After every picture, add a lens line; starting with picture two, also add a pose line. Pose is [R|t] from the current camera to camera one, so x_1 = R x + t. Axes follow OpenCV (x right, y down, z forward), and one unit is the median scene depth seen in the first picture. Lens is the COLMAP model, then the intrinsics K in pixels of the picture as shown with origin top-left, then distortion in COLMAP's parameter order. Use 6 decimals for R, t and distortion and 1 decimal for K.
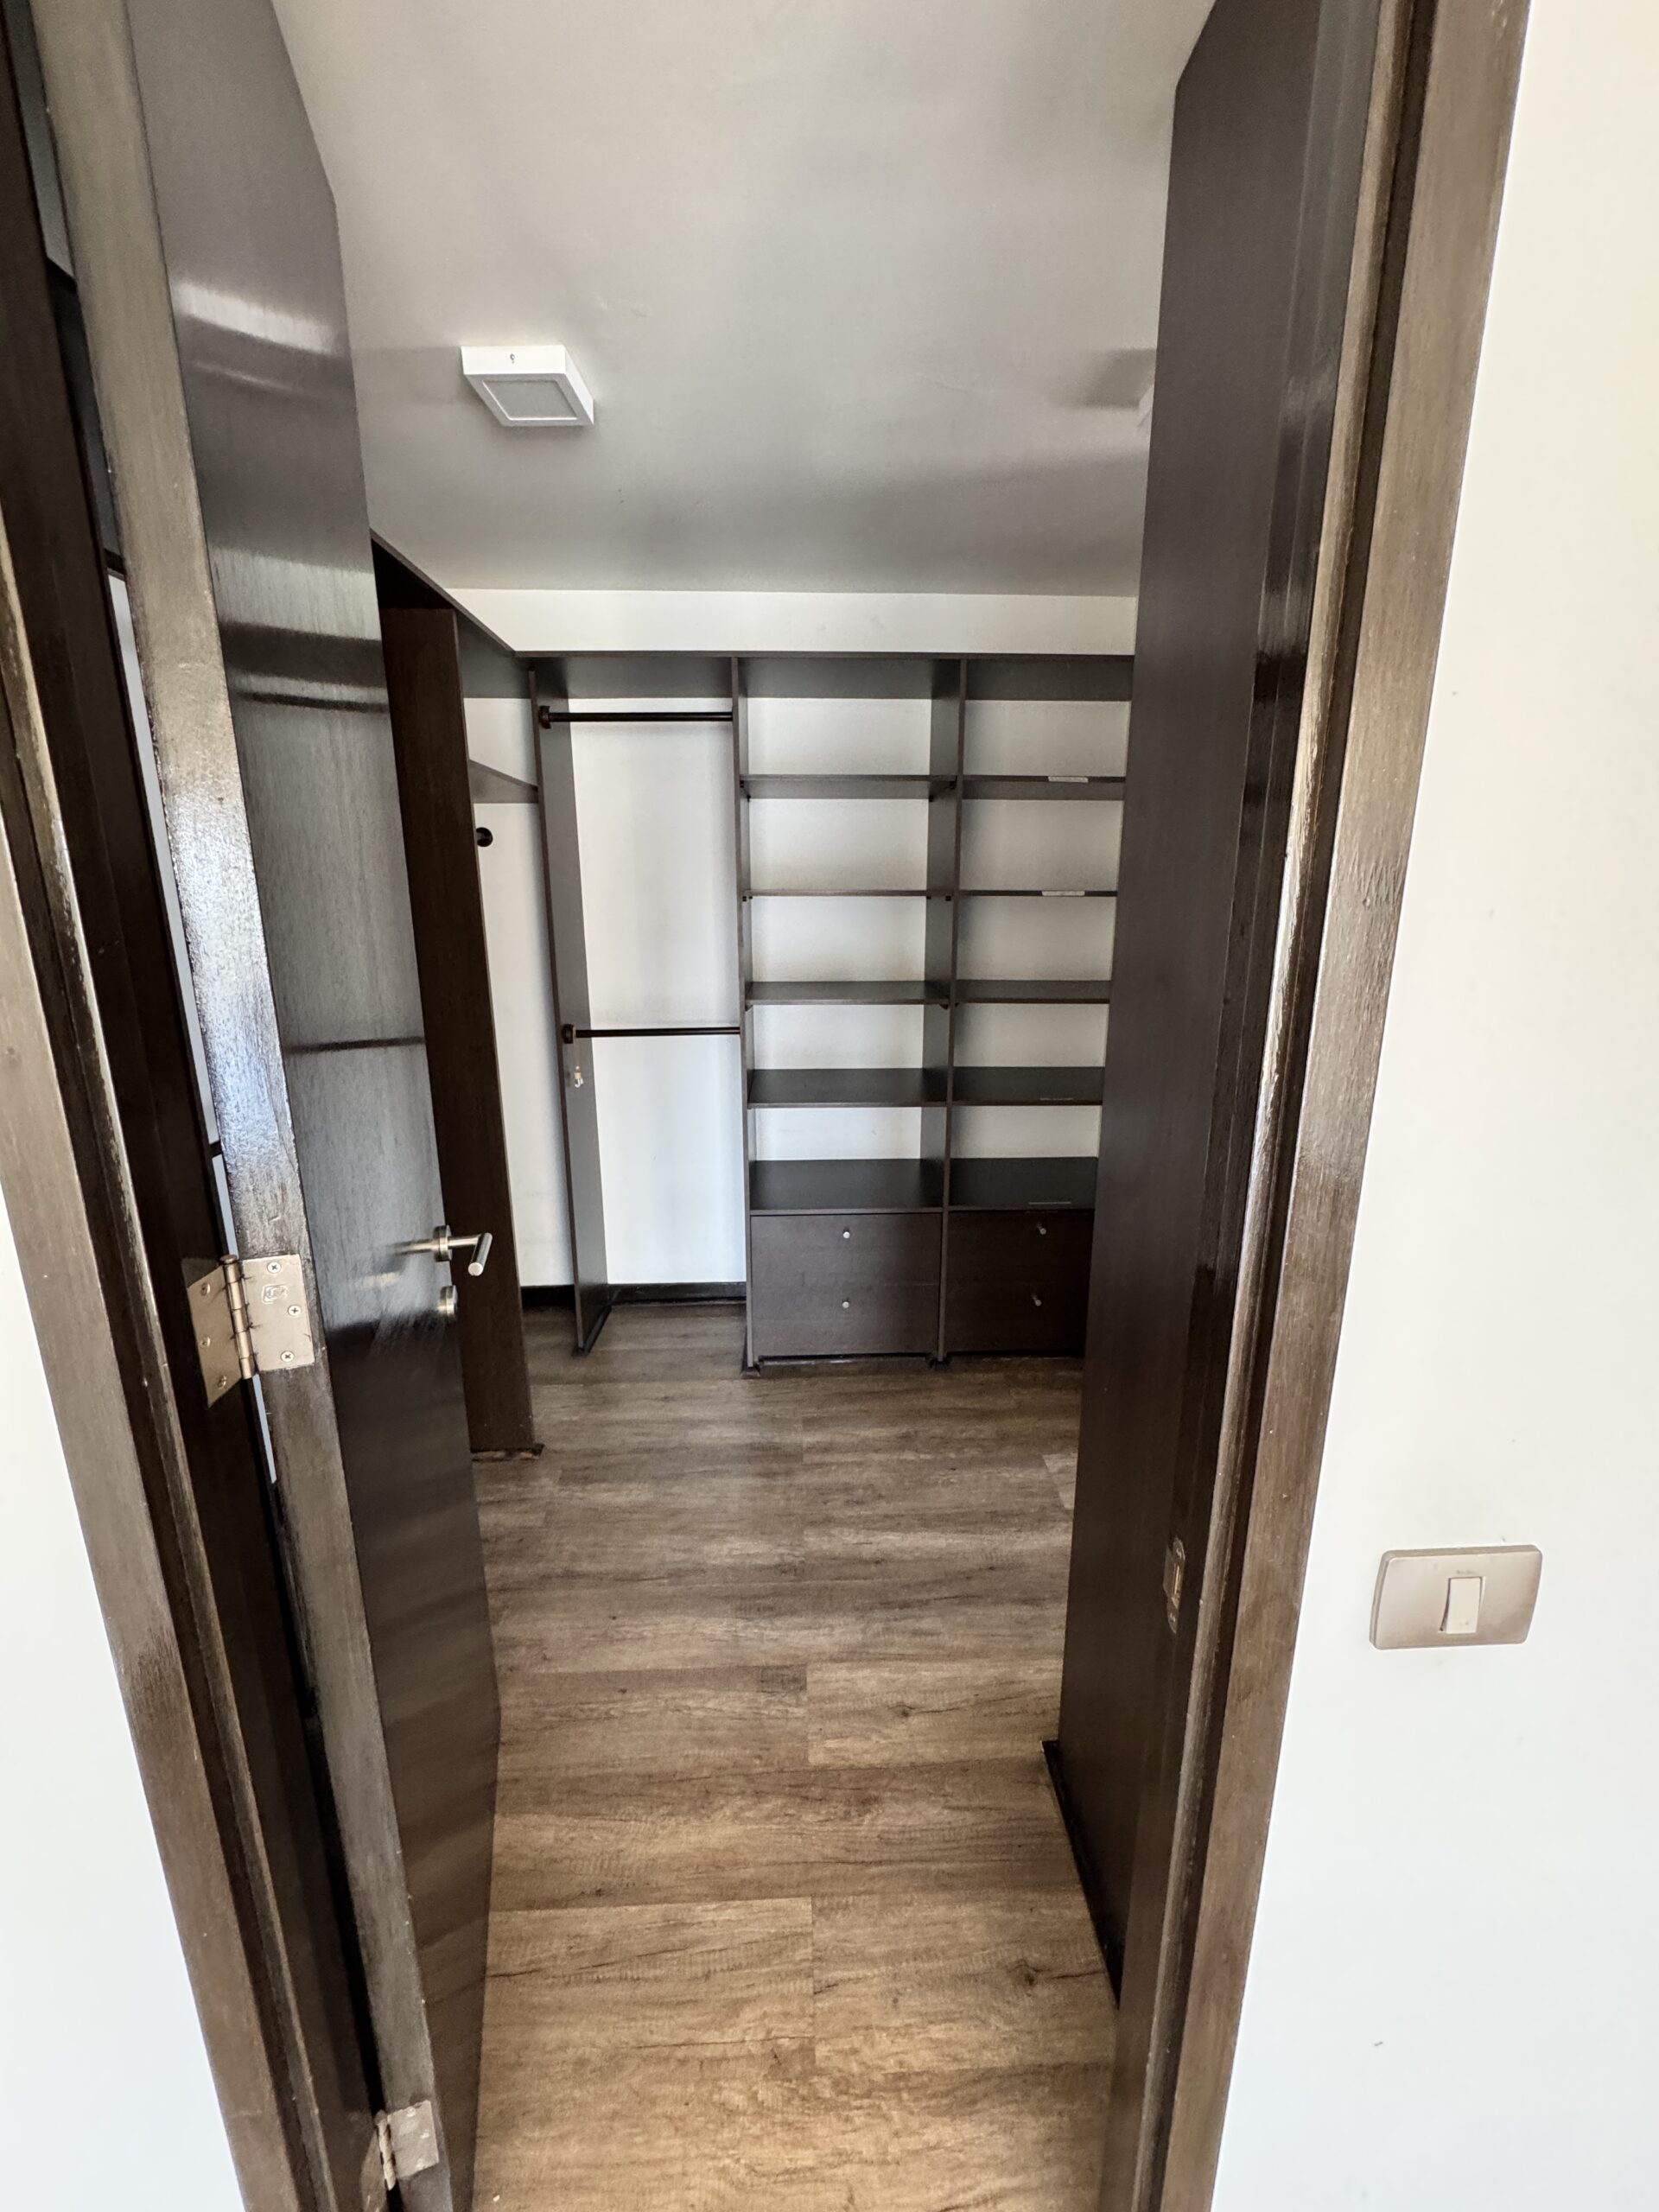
lens RADIAL K [[883.1, 0, 827.9], [0, 883.1, 1097.8], [0, 0, 1]] dist [-0.009131, 0.000881]
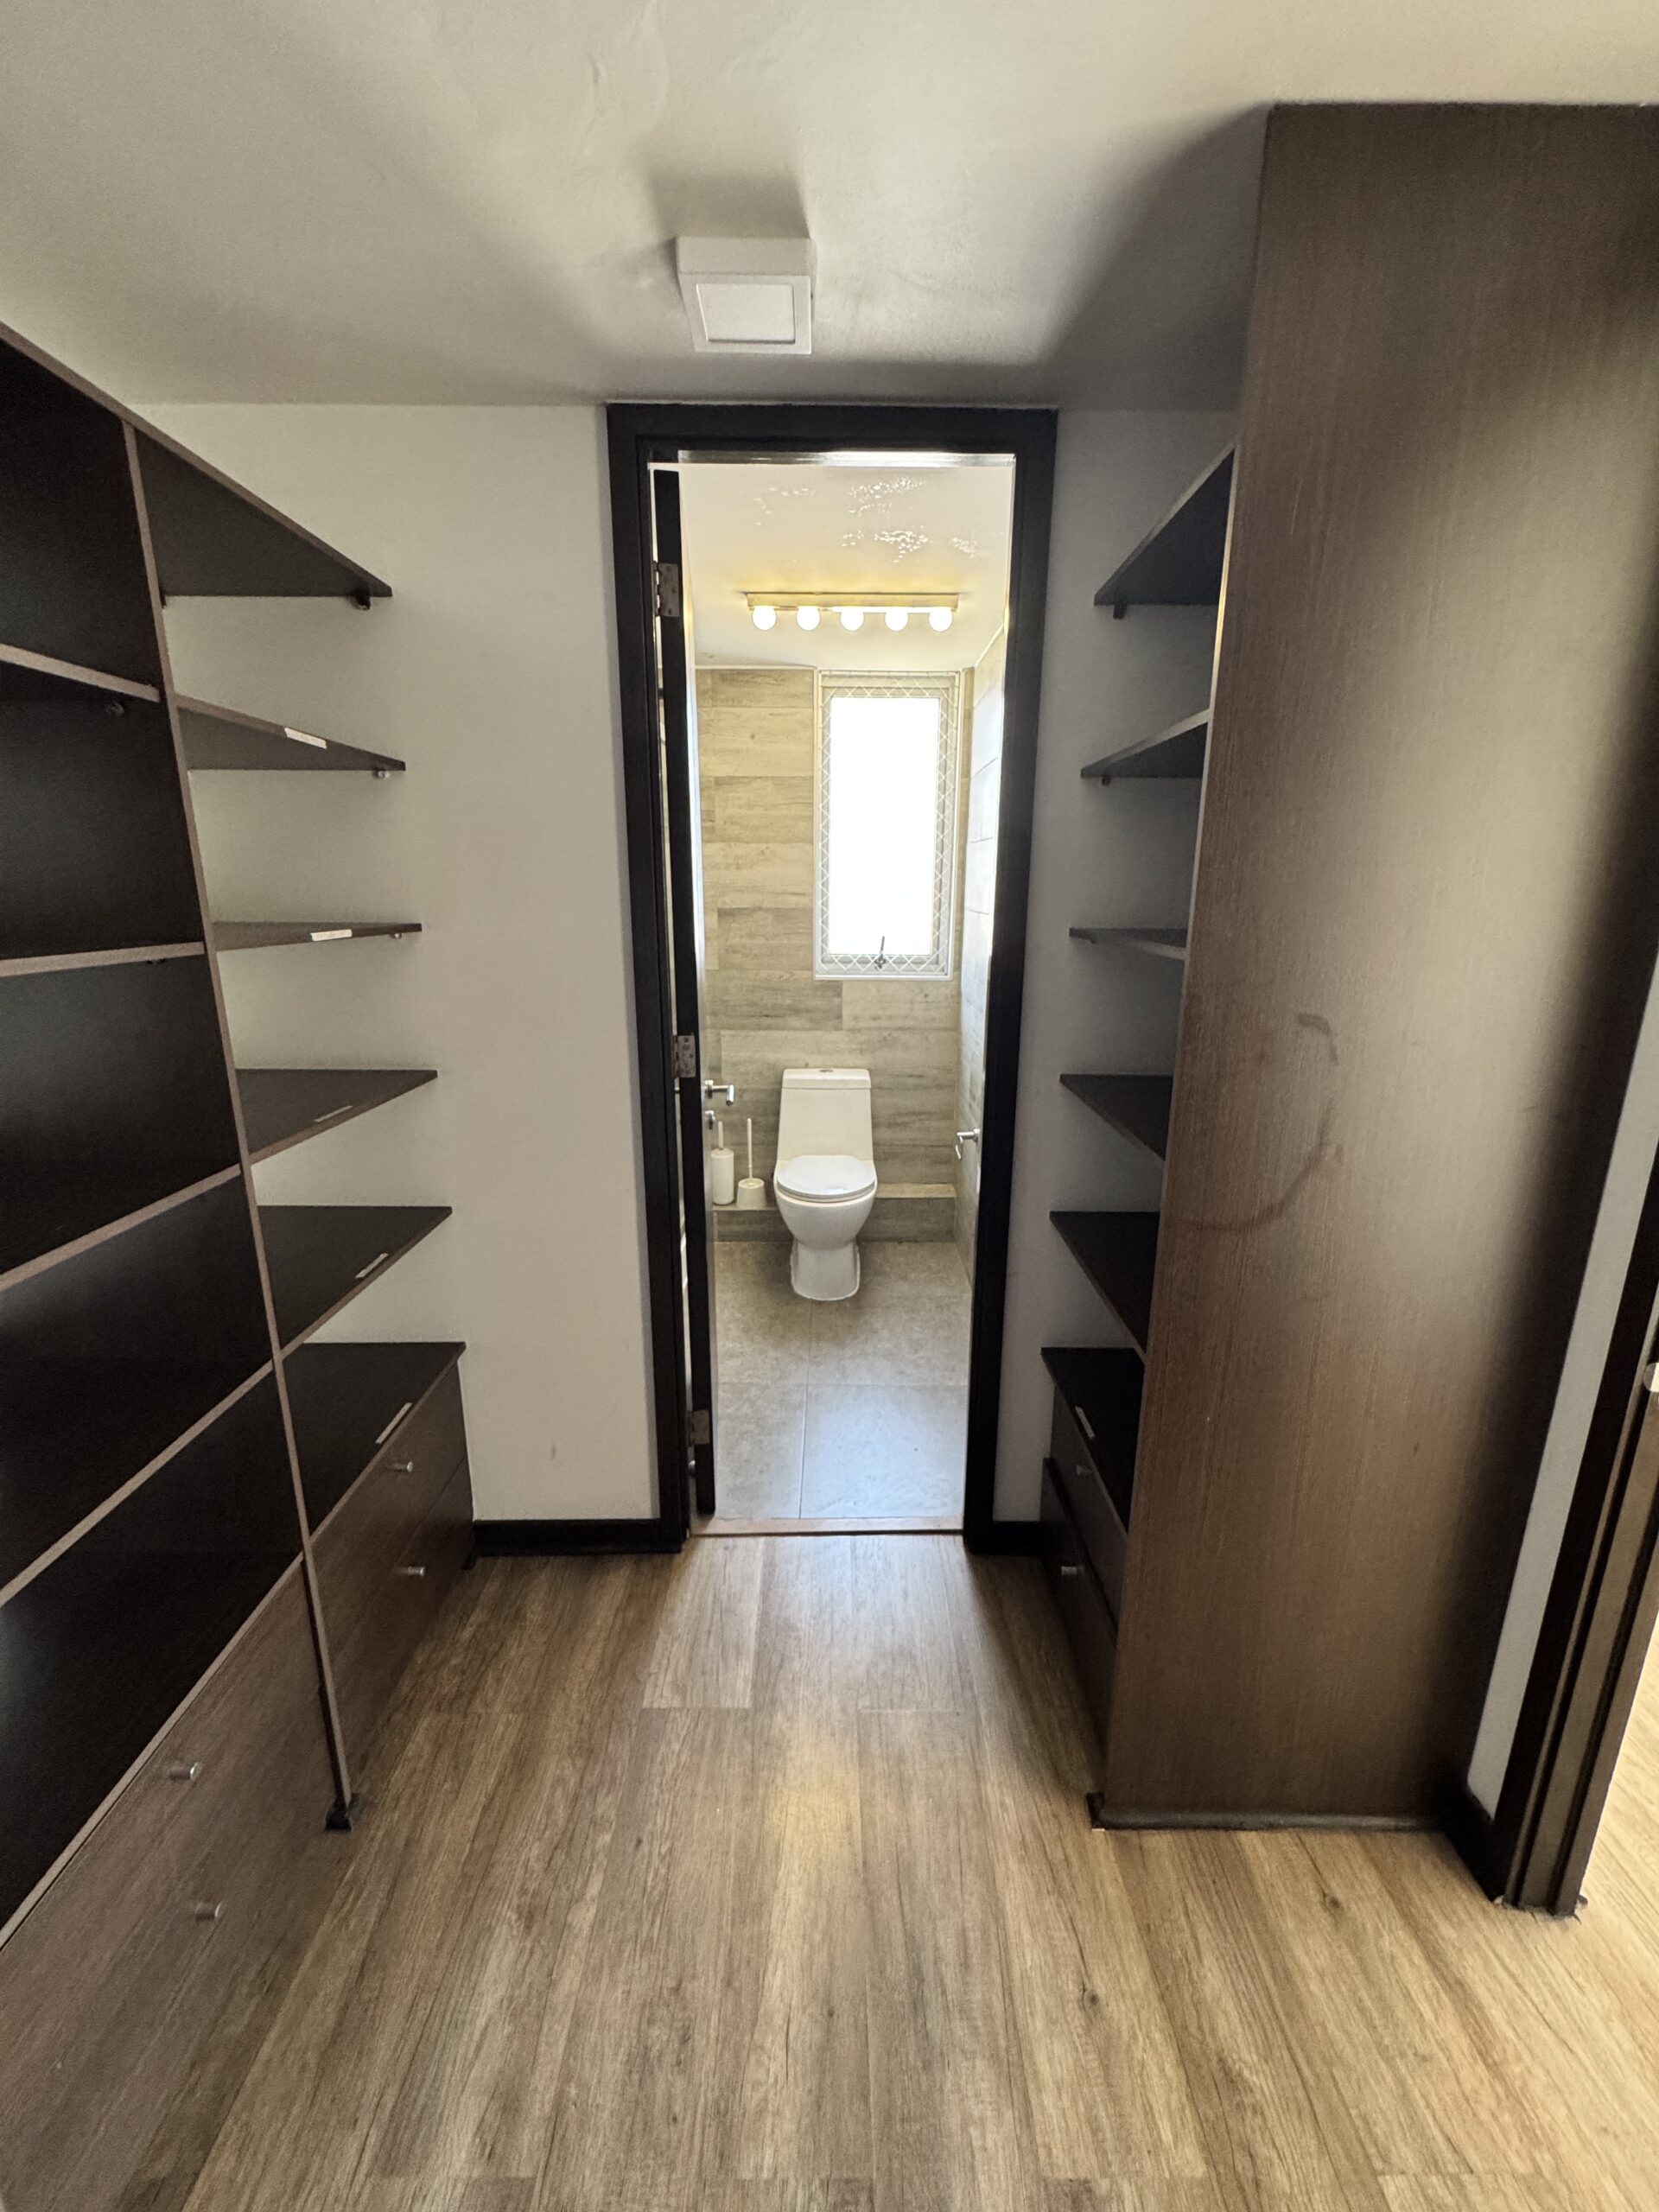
lens RADIAL K [[883.1, 0, 832.4], [0, 883.1, 1104.7], [0, 0, 1]] dist [-0.009131, 0.000881]
pose [[0.034947, -0.234964, 0.971376, -0.448957], [0.230750, 0.947603, 0.220912, -0.246154], [-0.972385, 0.216424, 0.087334, 0.923114]]
